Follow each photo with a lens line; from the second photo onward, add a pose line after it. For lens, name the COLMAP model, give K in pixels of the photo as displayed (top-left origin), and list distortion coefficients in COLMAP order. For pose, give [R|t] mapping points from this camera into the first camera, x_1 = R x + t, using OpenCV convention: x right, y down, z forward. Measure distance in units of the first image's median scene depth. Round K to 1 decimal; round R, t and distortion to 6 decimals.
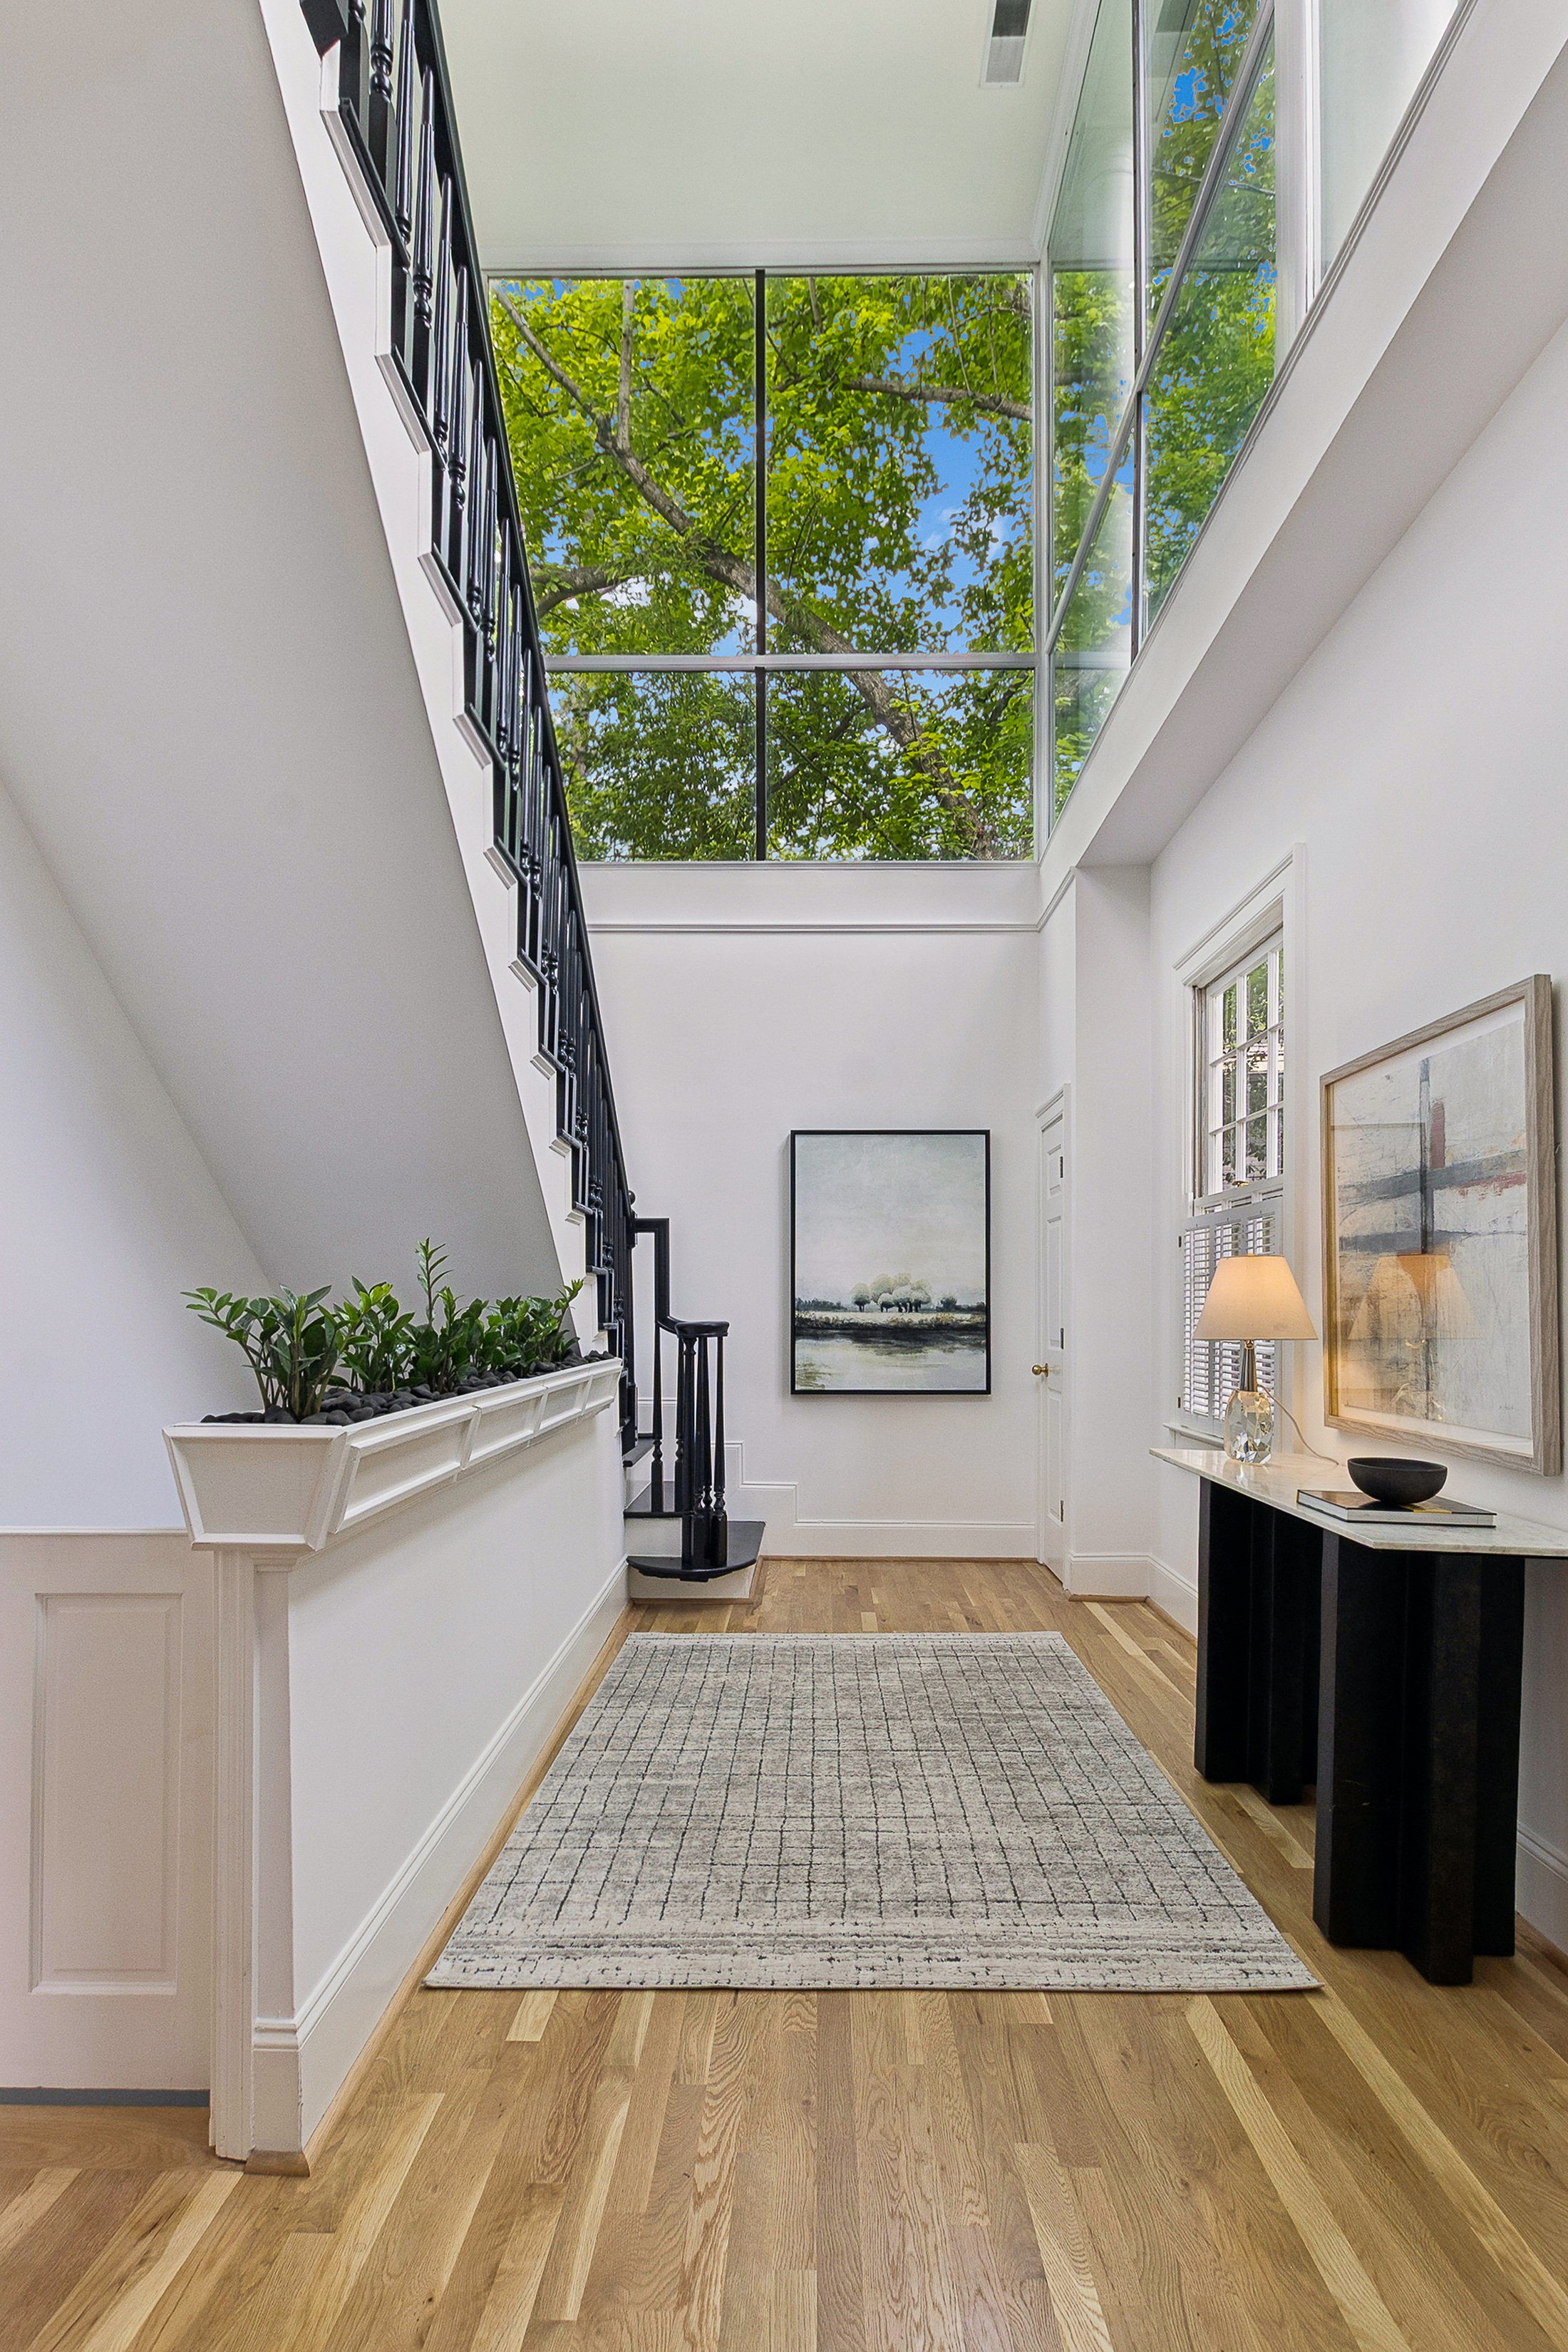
lens RADIAL K [[1166.7, 0, 800.9], [0, 1166.7, 1307.7], [0, 0, 1]] dist [0.024154, 0.000241]
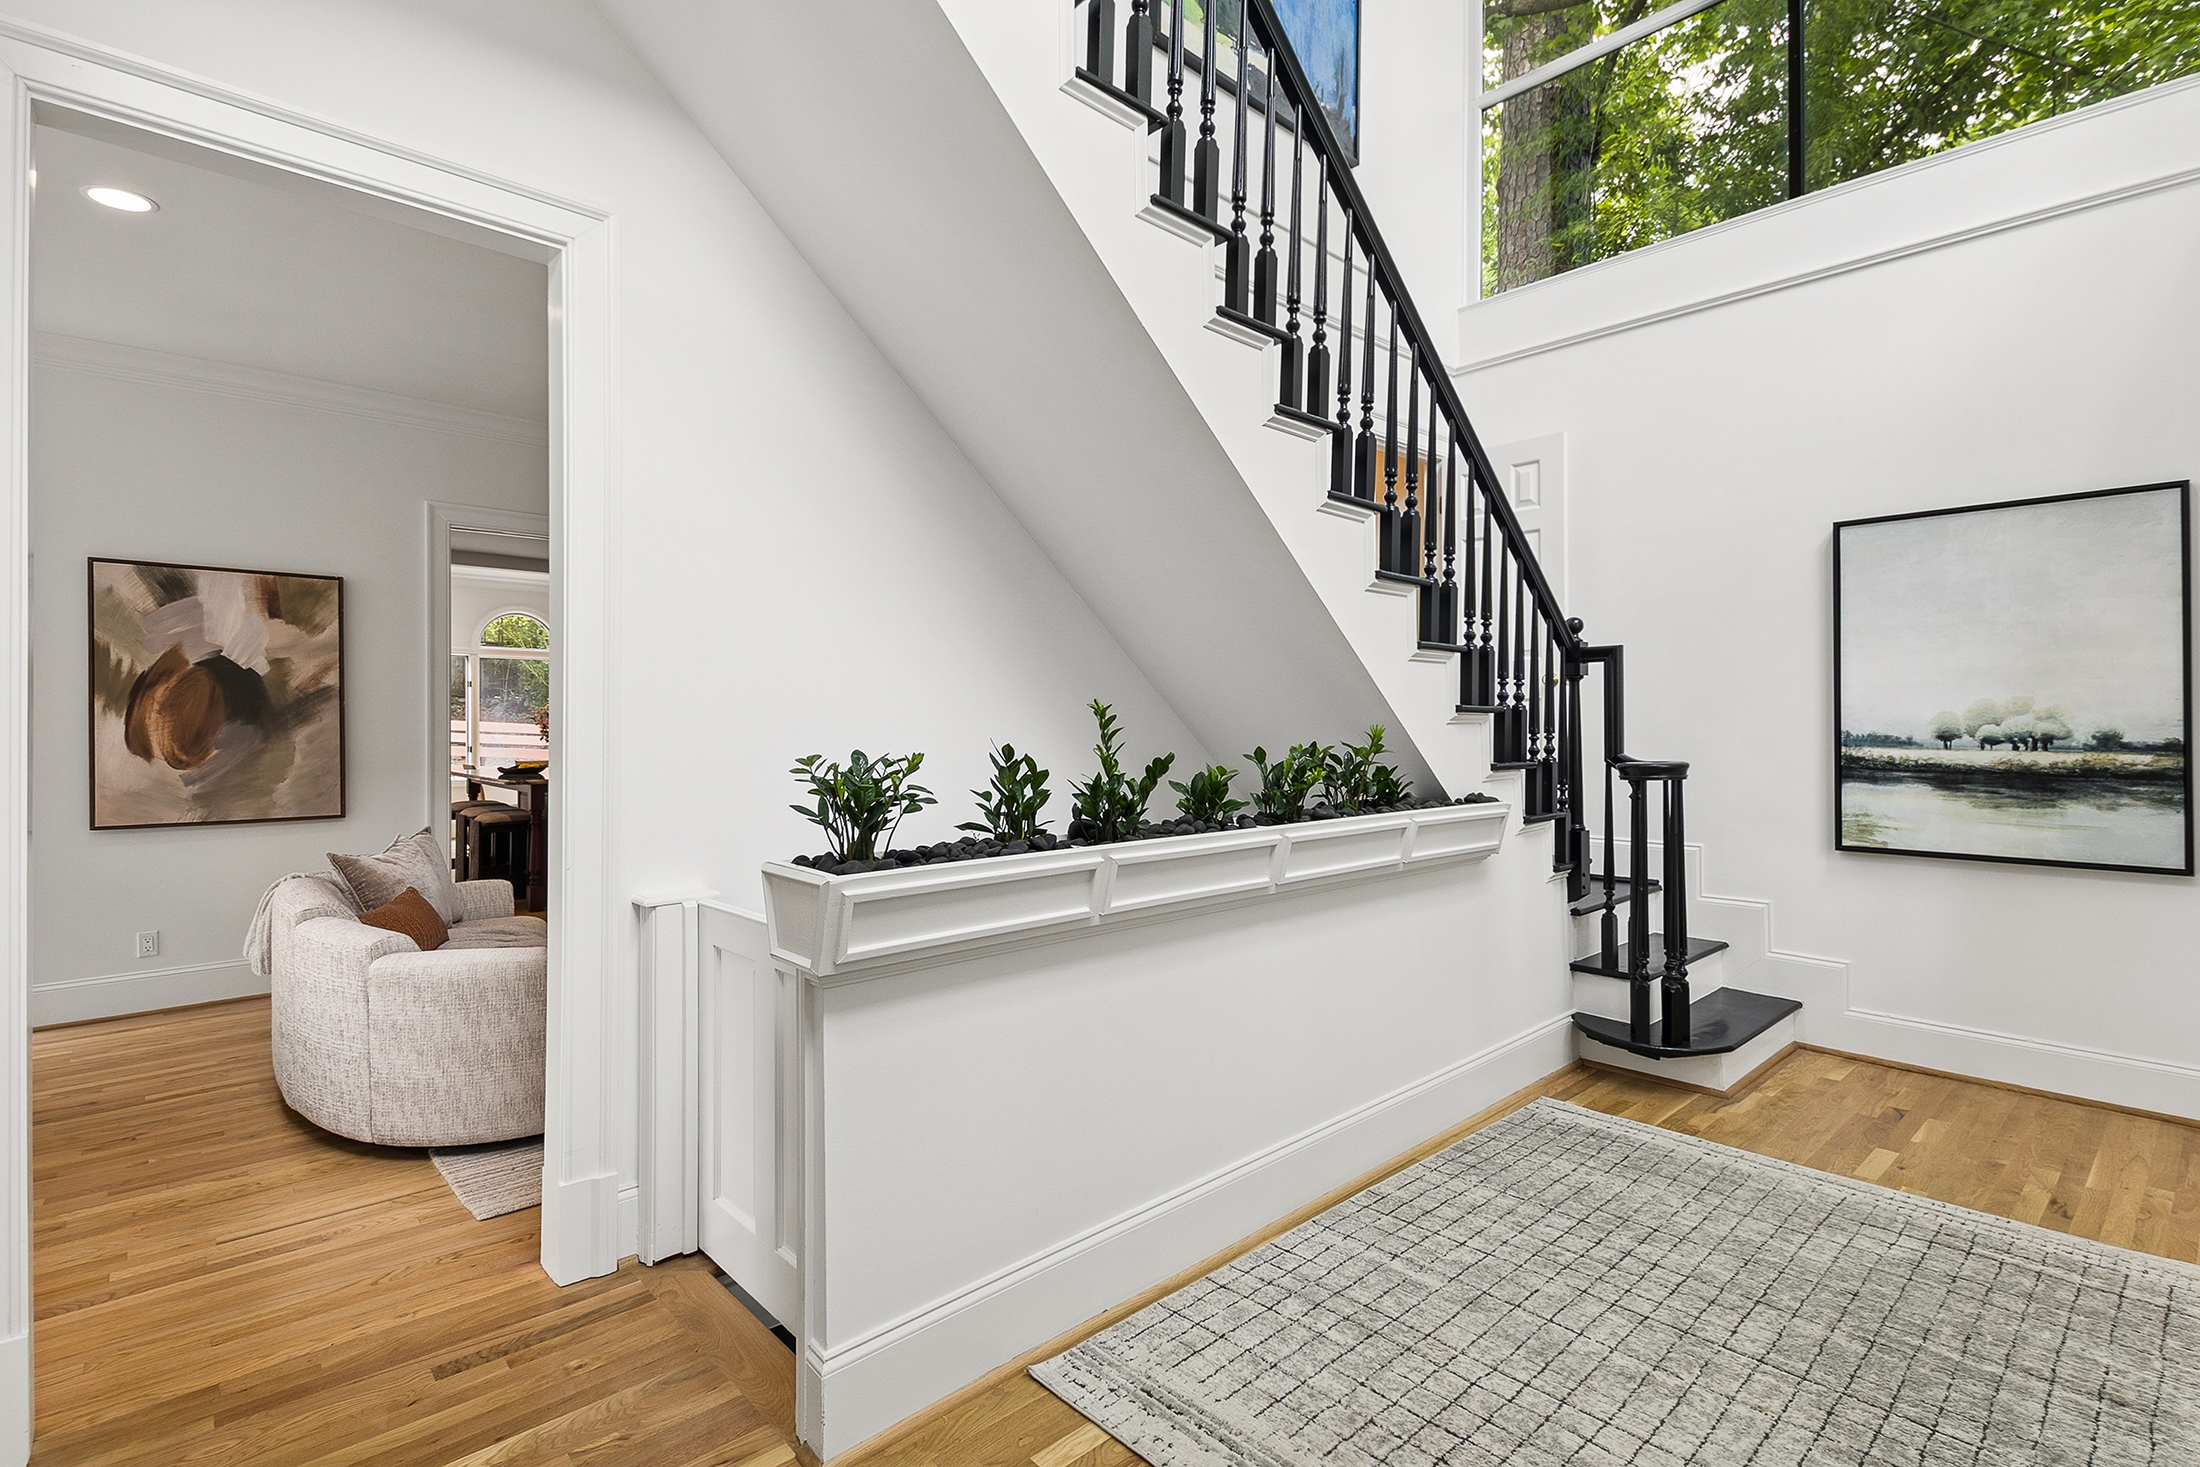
lens RADIAL K [[1038.9, 0, 1101.3], [0, 1038.9, 721.7], [0, 0, 1]] dist [0.020139, -0.007550]
pose [[0.689636, -0.002935, -0.724150, 0.168054], [0.004117, 0.999992, -0.000132, -0.016720], [0.724144, -0.002890, 0.689643, 0.135564]]
